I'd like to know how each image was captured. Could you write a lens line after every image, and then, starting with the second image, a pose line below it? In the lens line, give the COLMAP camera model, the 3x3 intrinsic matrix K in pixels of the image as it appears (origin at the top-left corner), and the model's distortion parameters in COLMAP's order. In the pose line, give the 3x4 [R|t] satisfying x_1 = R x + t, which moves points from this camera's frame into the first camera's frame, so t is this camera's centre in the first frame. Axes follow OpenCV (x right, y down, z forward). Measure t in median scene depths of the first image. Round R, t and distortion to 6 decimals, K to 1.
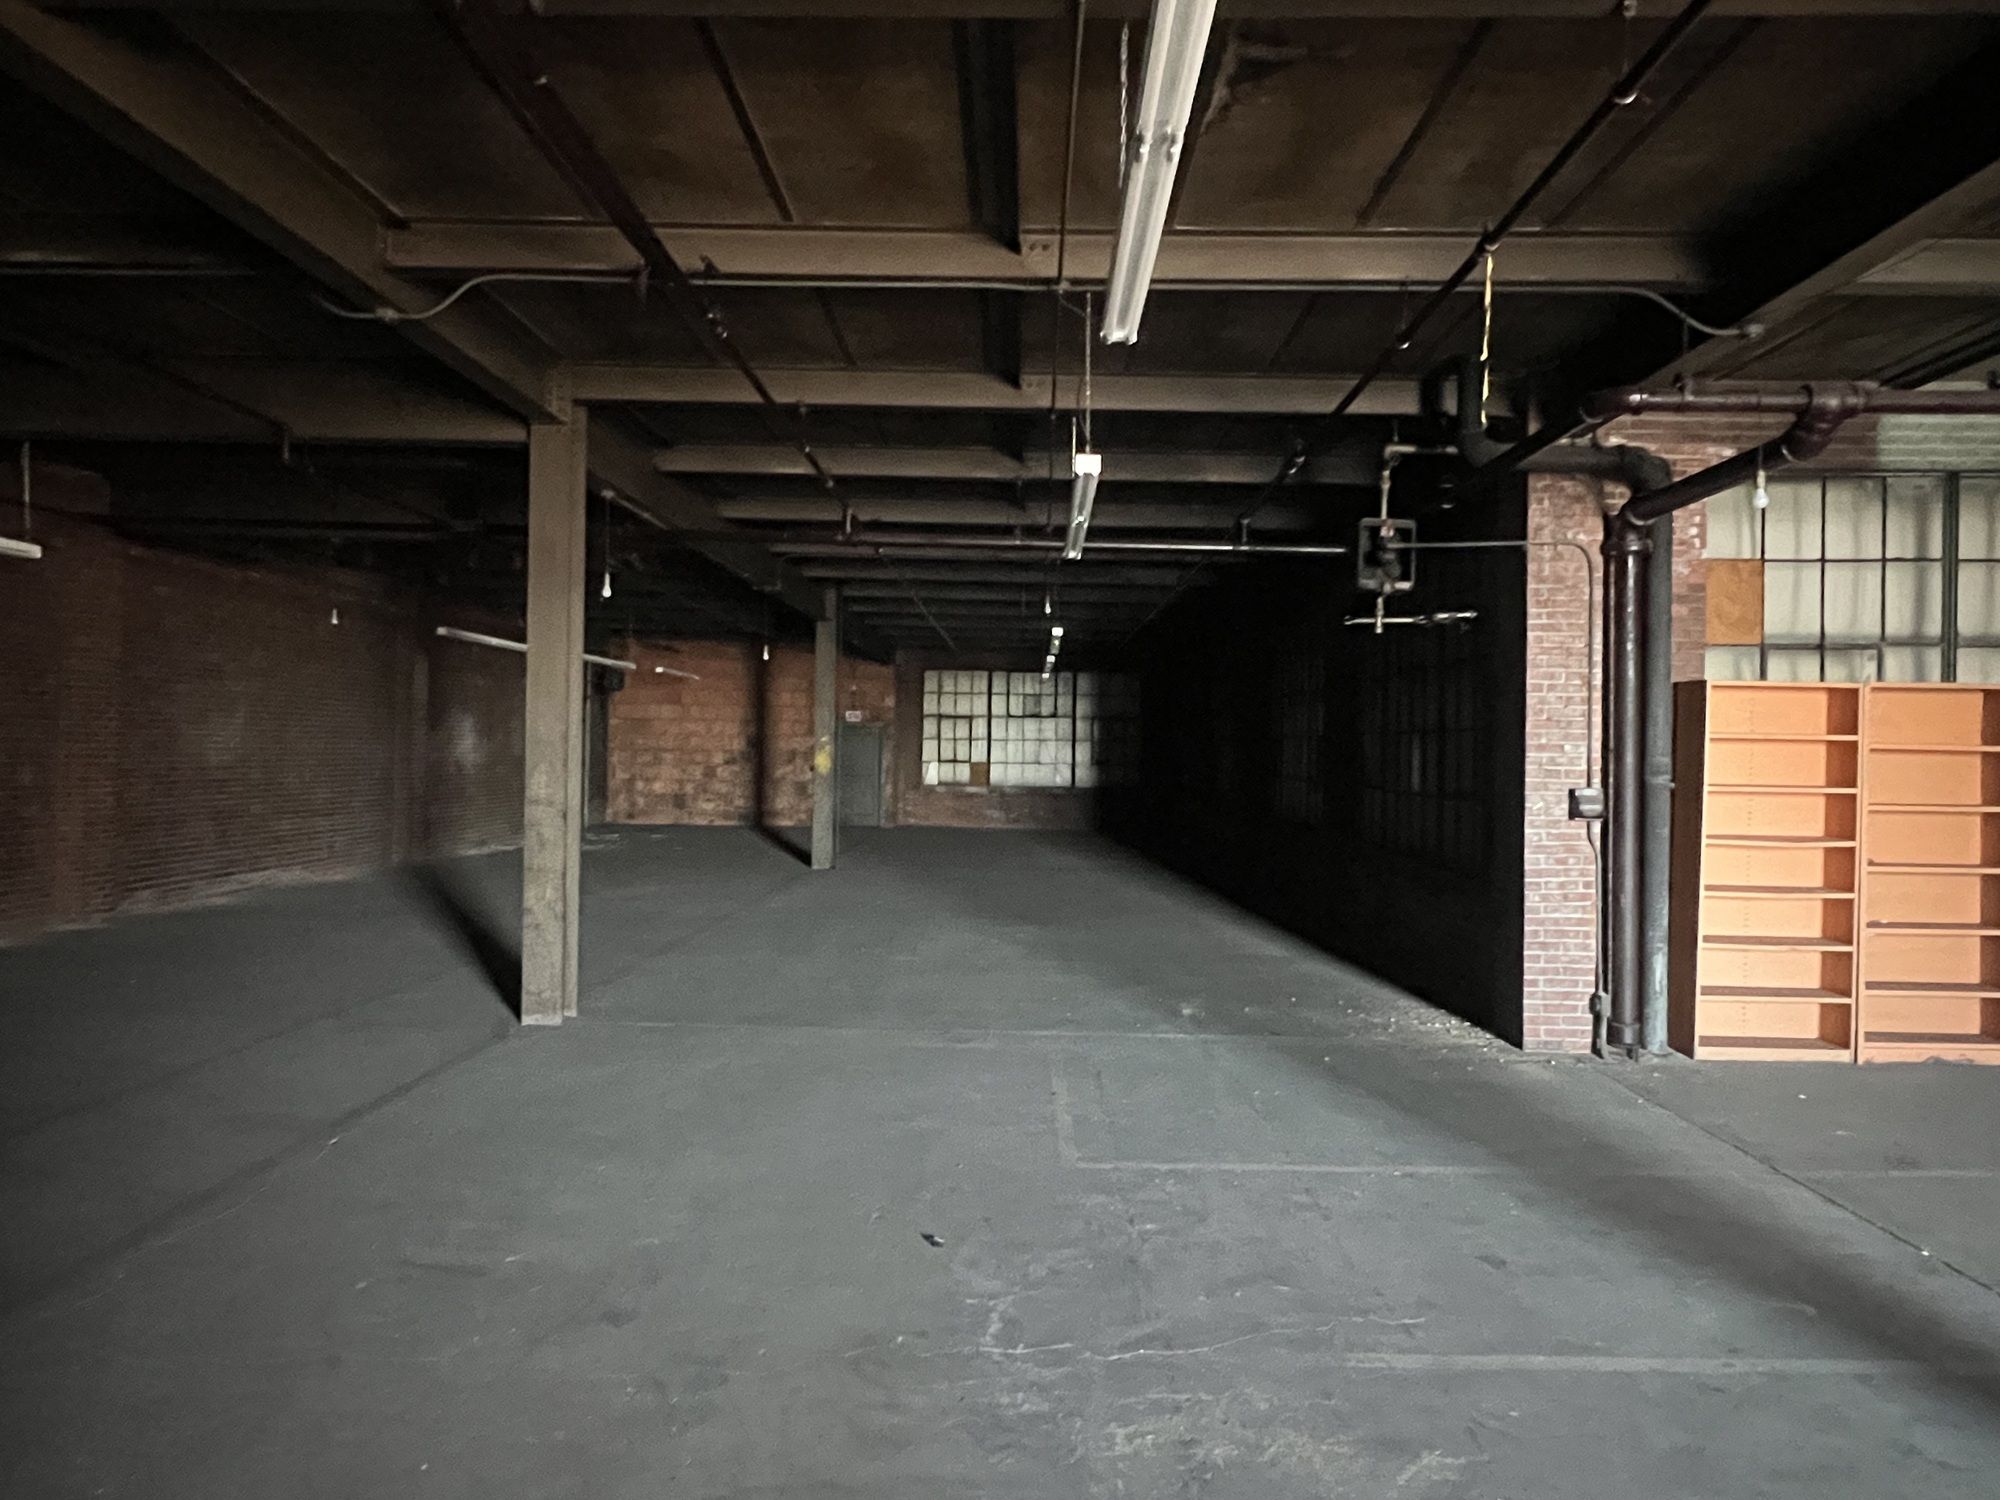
lens RADIAL K [[1254.1, 0, 998.1], [0, 1254.1, 752.5], [0, 0, 1]] dist [-0.000890, -0.002042]
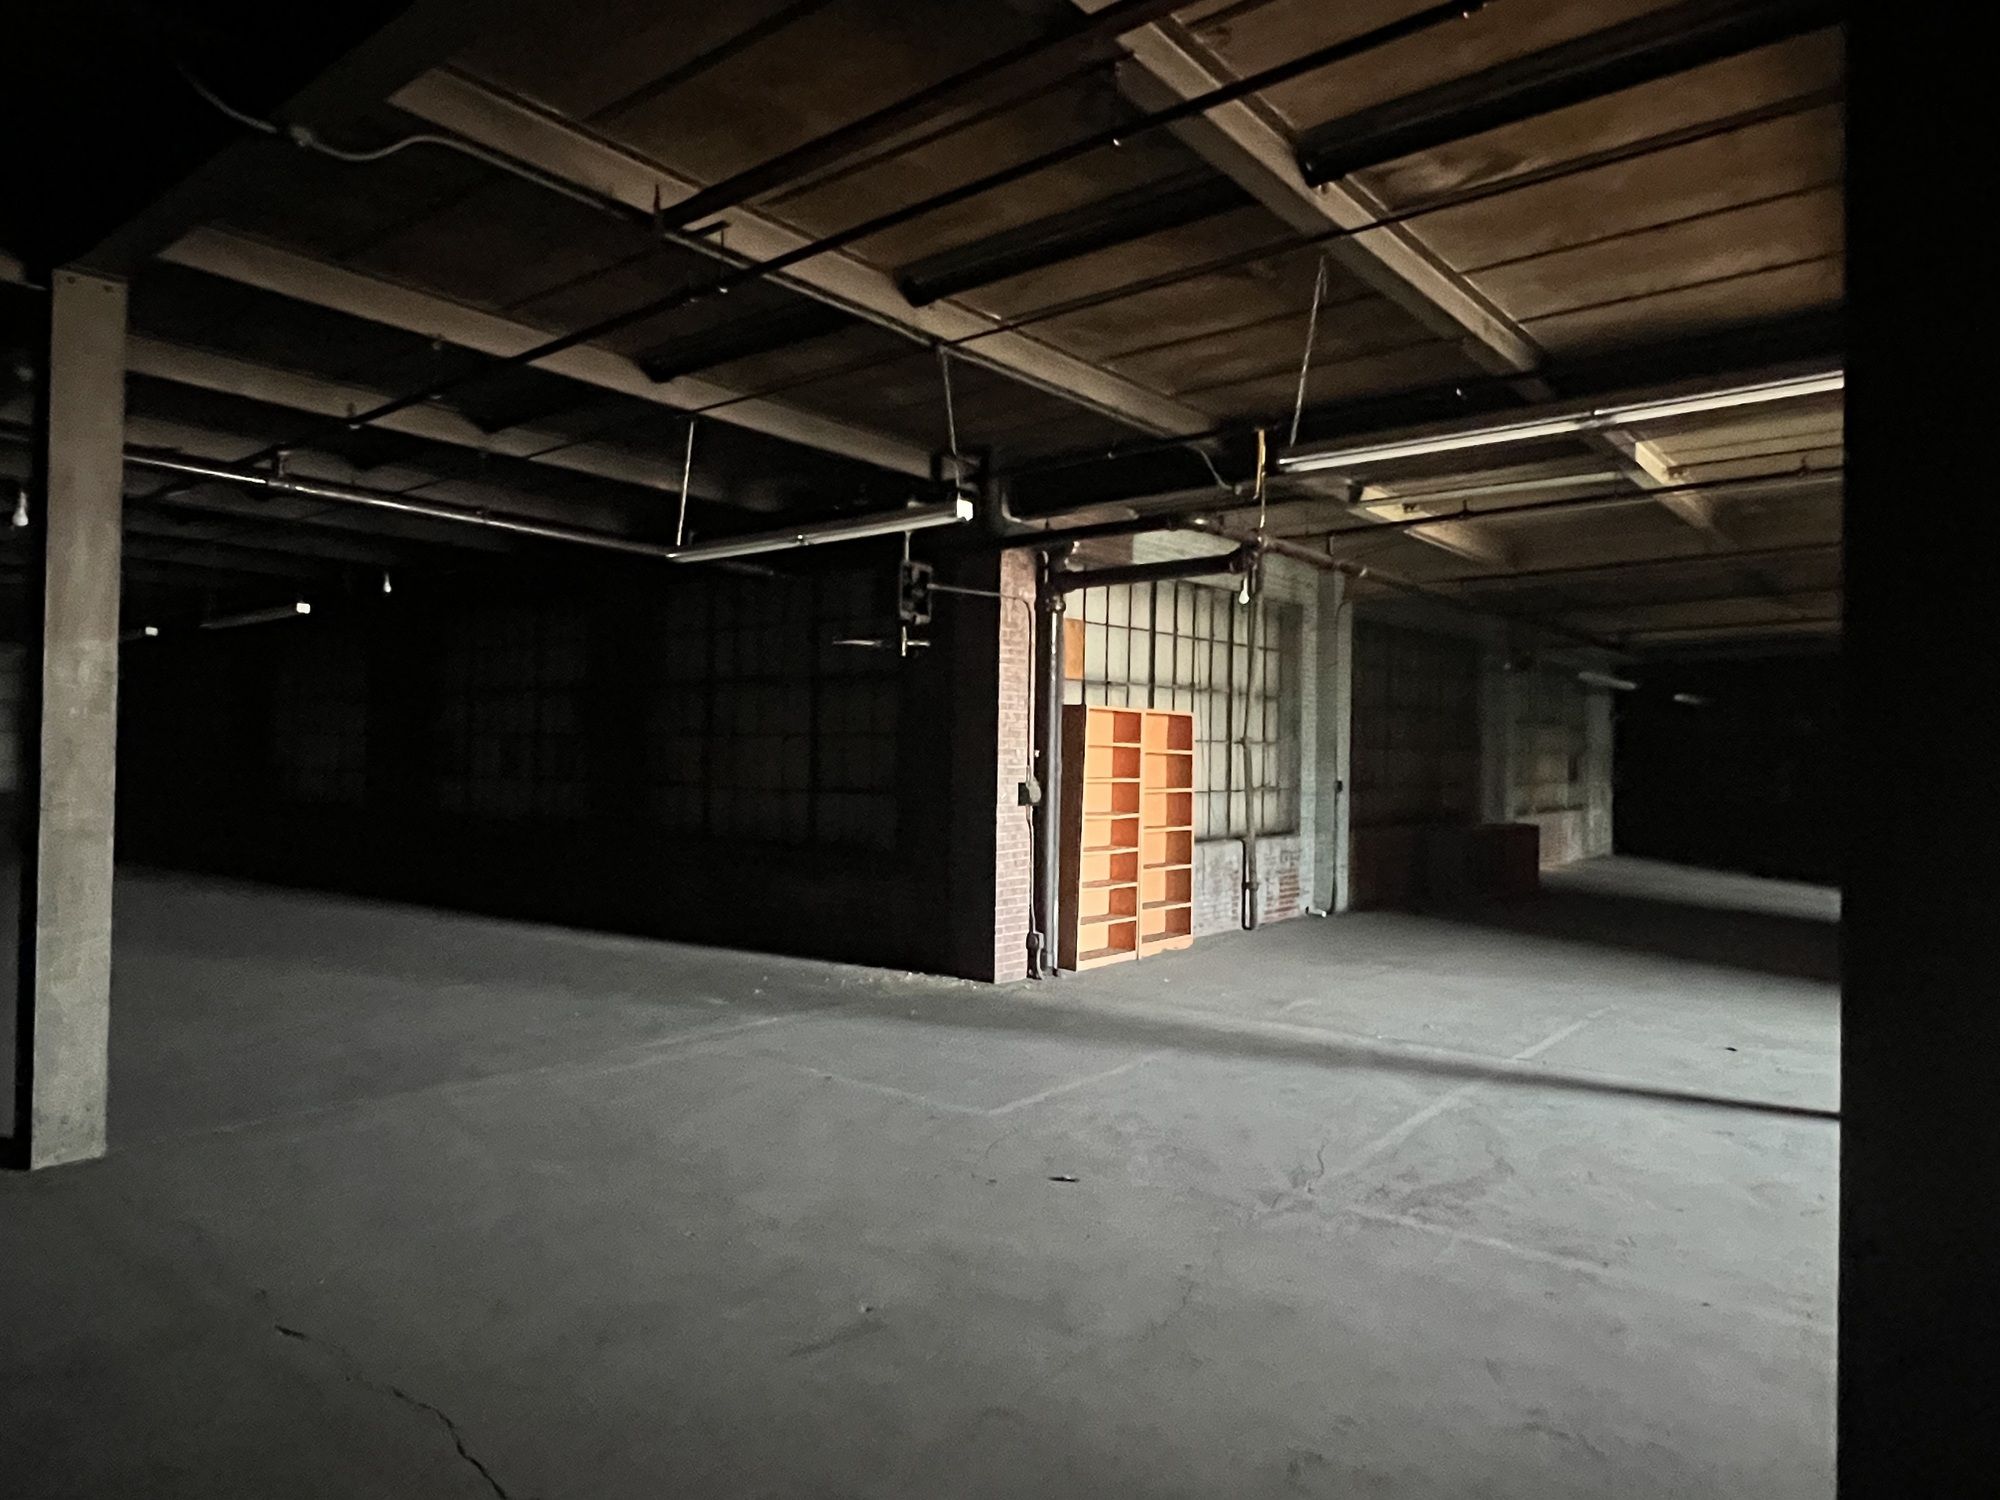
lens RADIAL K [[1254.1, 0, 995.0], [0, 1254.1, 754.5], [0, 0, 1]] dist [-0.000890, -0.002042]
pose [[0.609157, -0.002885, 0.793044, -0.619348], [-0.003906, 0.999970, 0.006638, -0.009634], [-0.793040, -0.007141, 0.609128, 0.206847]]
